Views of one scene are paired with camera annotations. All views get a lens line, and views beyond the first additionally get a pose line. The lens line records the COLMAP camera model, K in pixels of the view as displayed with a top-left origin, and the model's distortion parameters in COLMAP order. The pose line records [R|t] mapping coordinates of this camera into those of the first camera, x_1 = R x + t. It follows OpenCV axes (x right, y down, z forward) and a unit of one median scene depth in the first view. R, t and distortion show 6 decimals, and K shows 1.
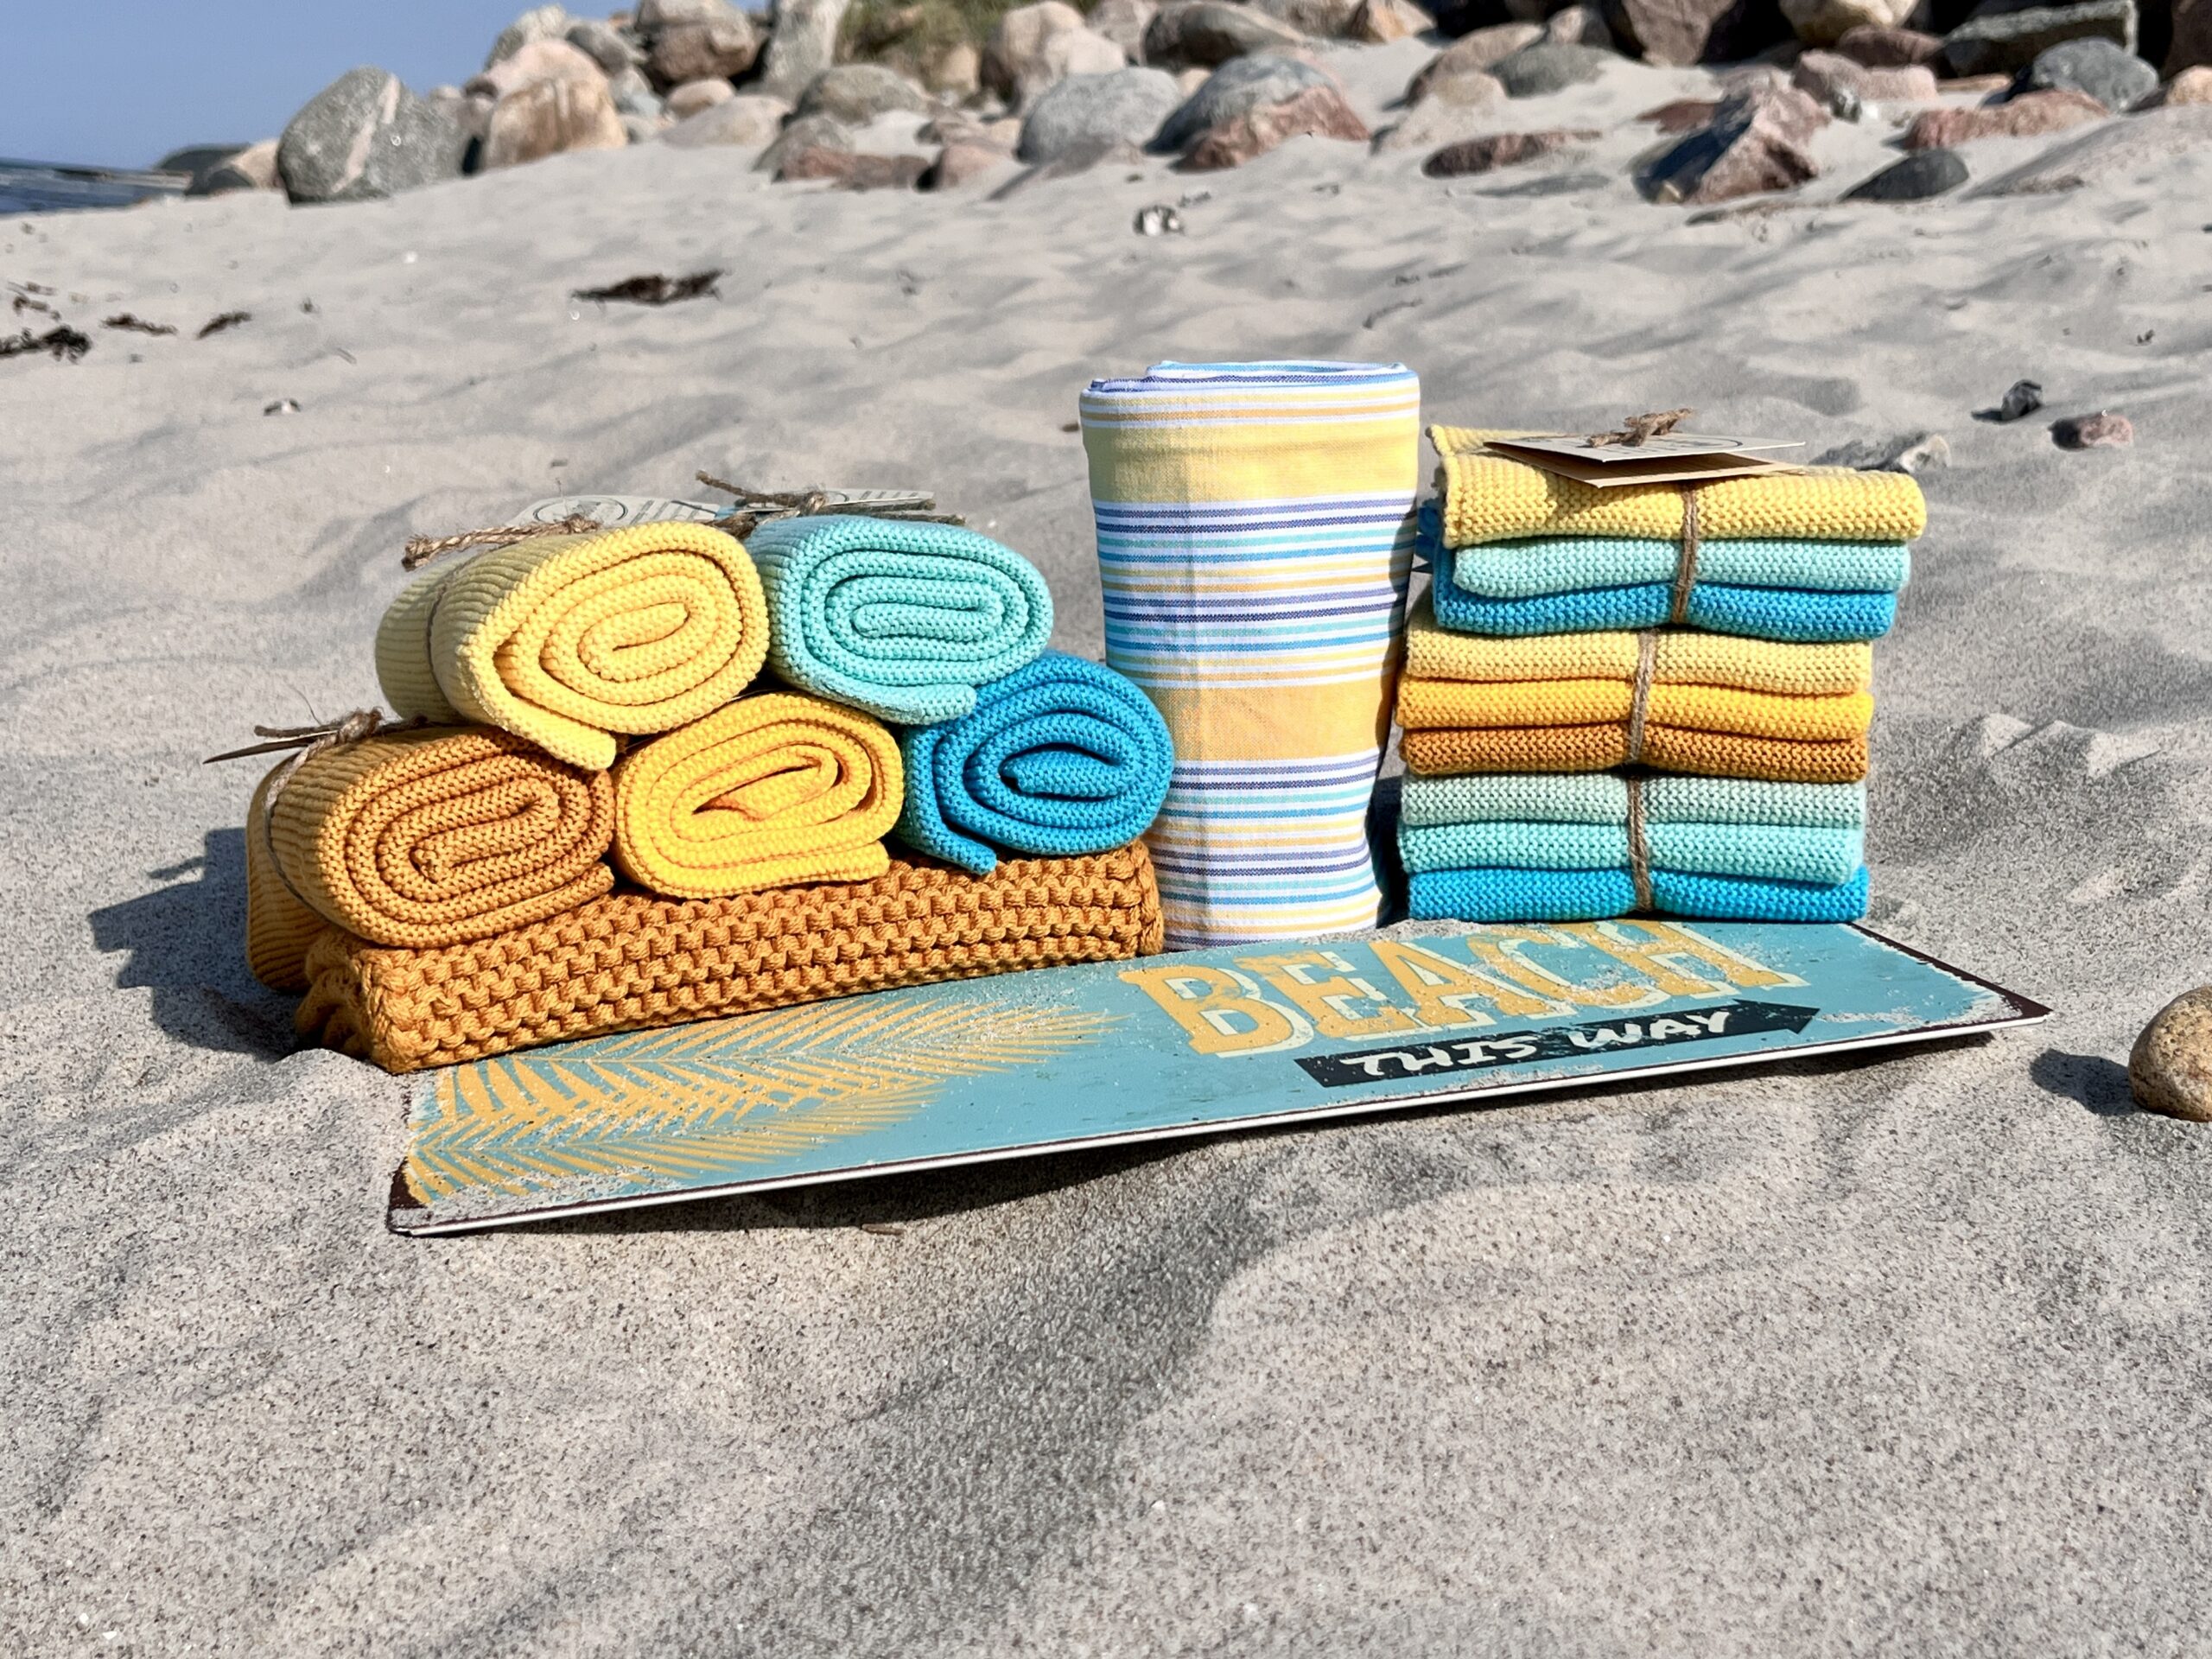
lens RADIAL K [[2542.8, 0, 1106.0], [0, 2542.8, 829.5], [0, 0, 1]] dist [0.111043, -0.339089]
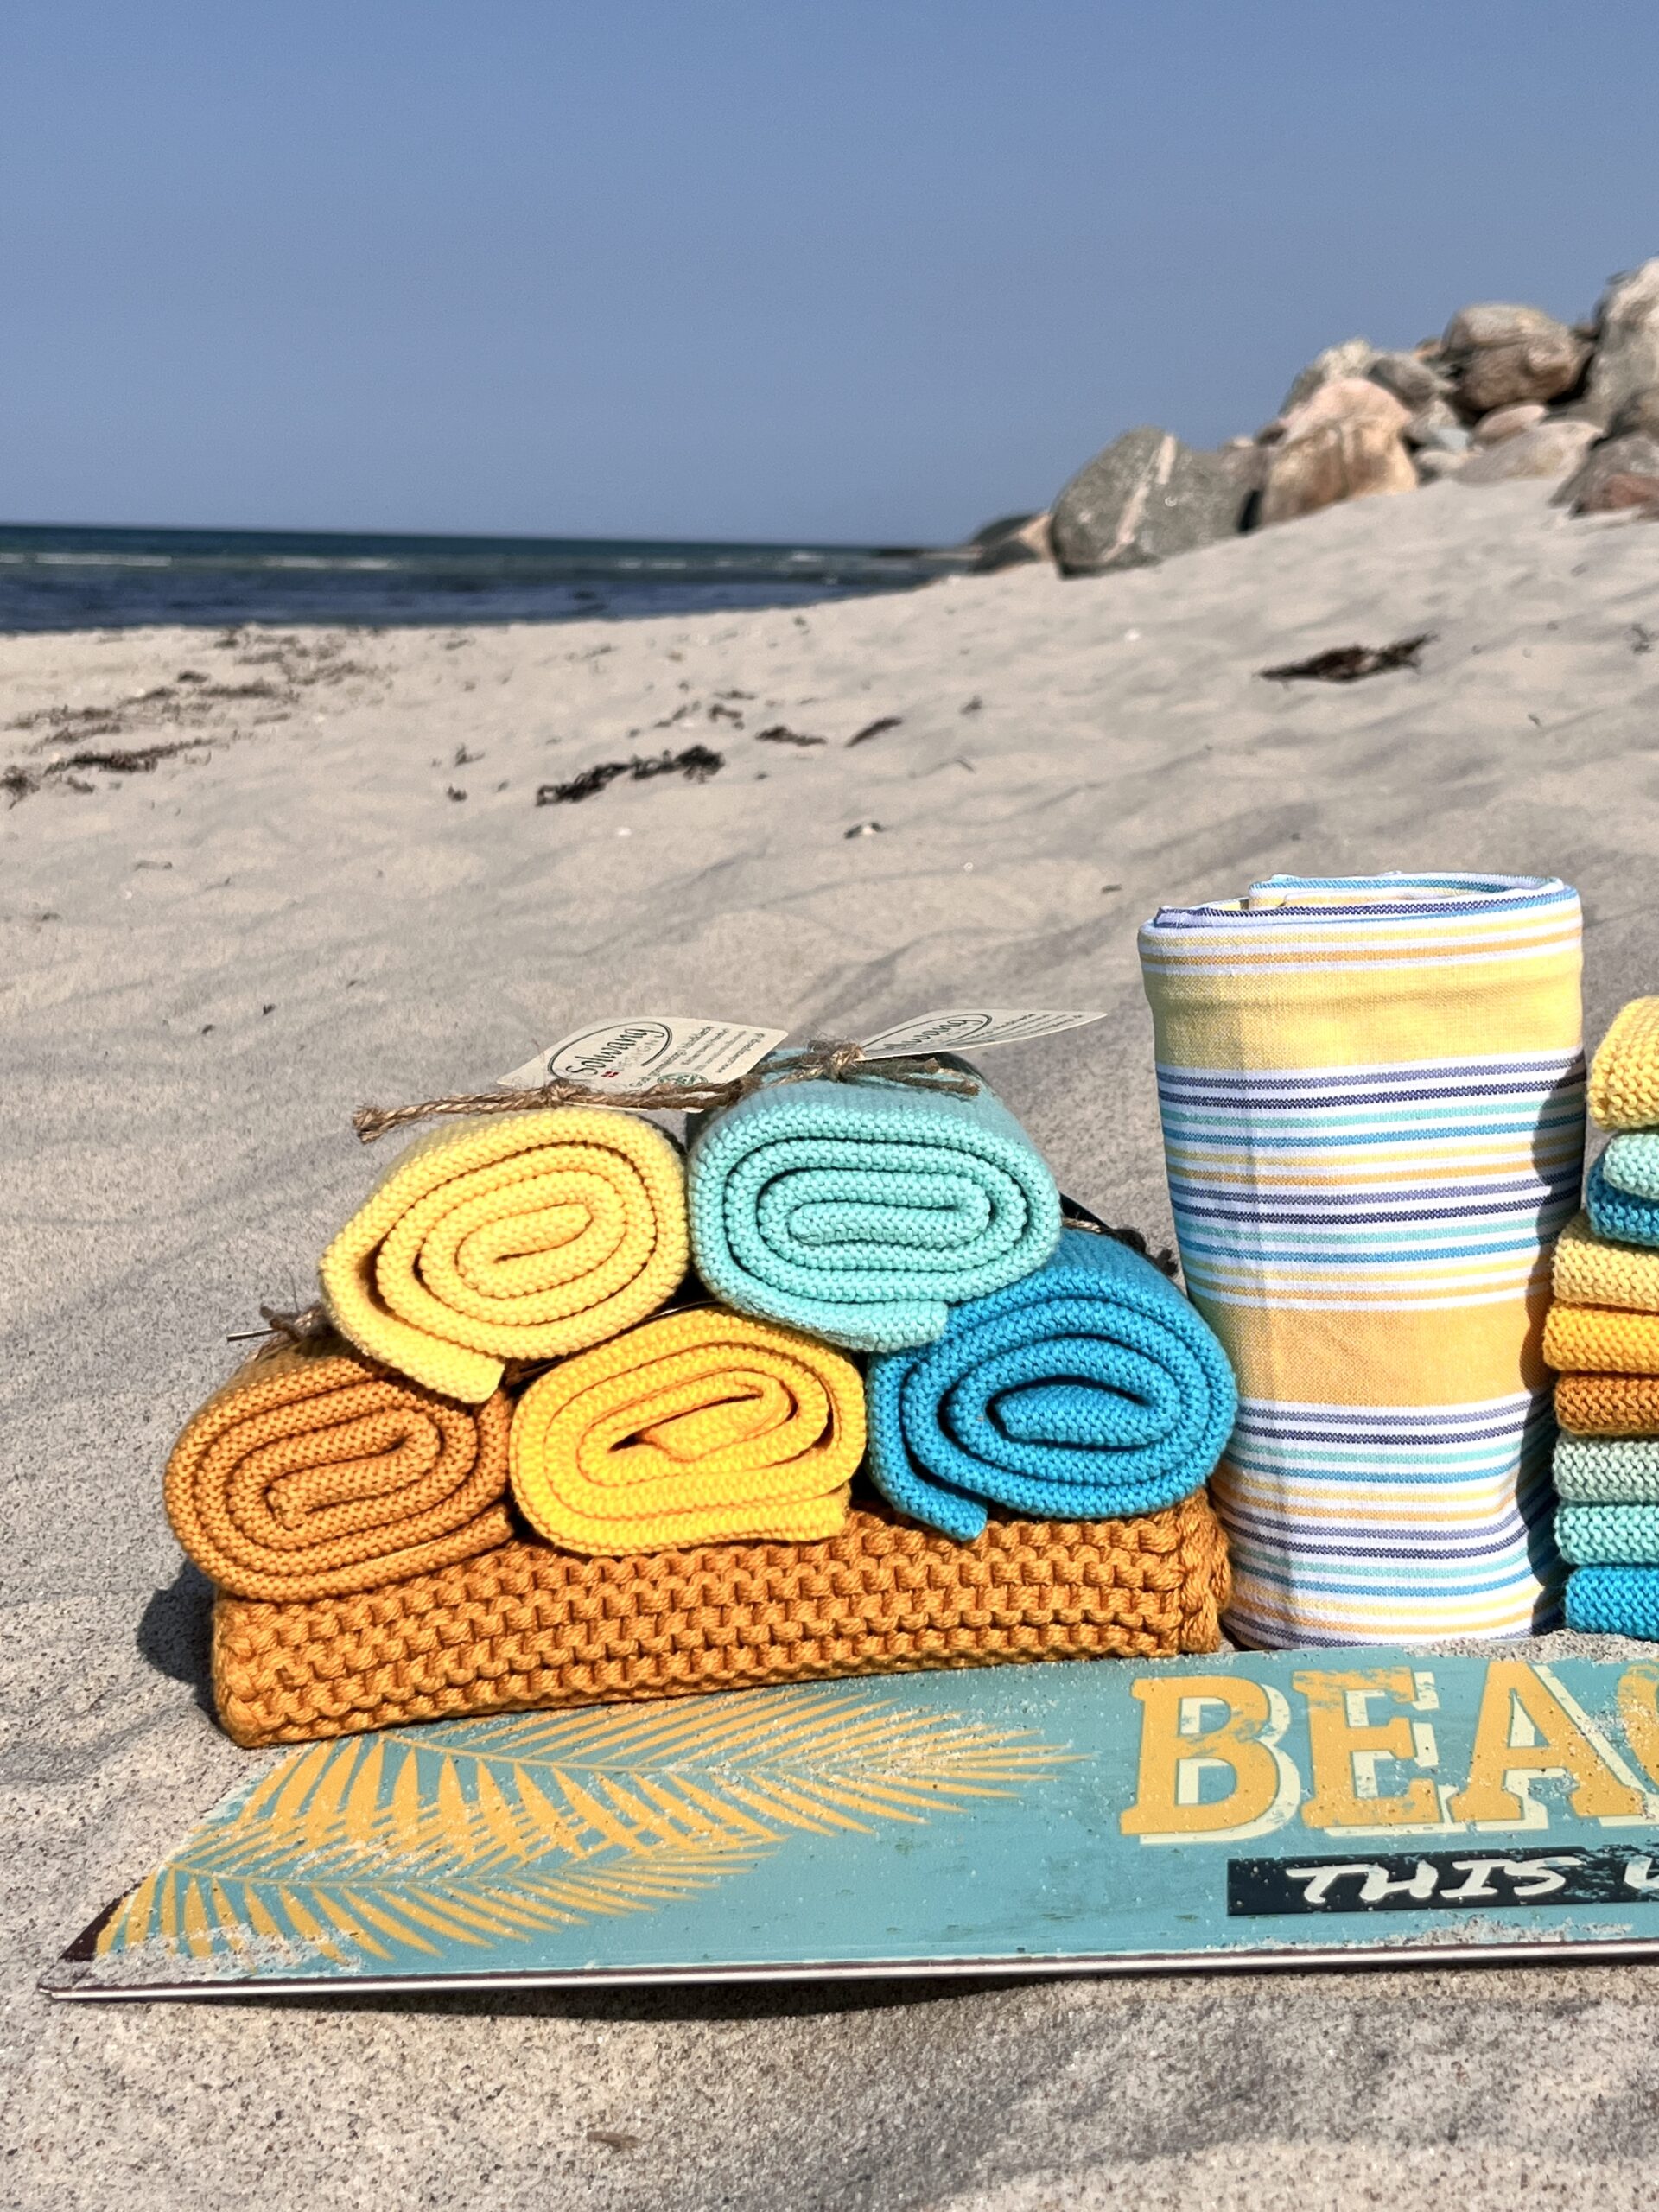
lens RADIAL K [[2803.2, 0, 829.5], [0, 2803.2, 1106.0], [0, 0, 1]] dist [0.134580, -0.531135]
pose [[0.923556, 0.009459, -0.383347, 0.241987], [-0.026712, 0.998854, -0.039707, -0.079946], [0.382532, 0.046911, 0.922750, 0.166336]]
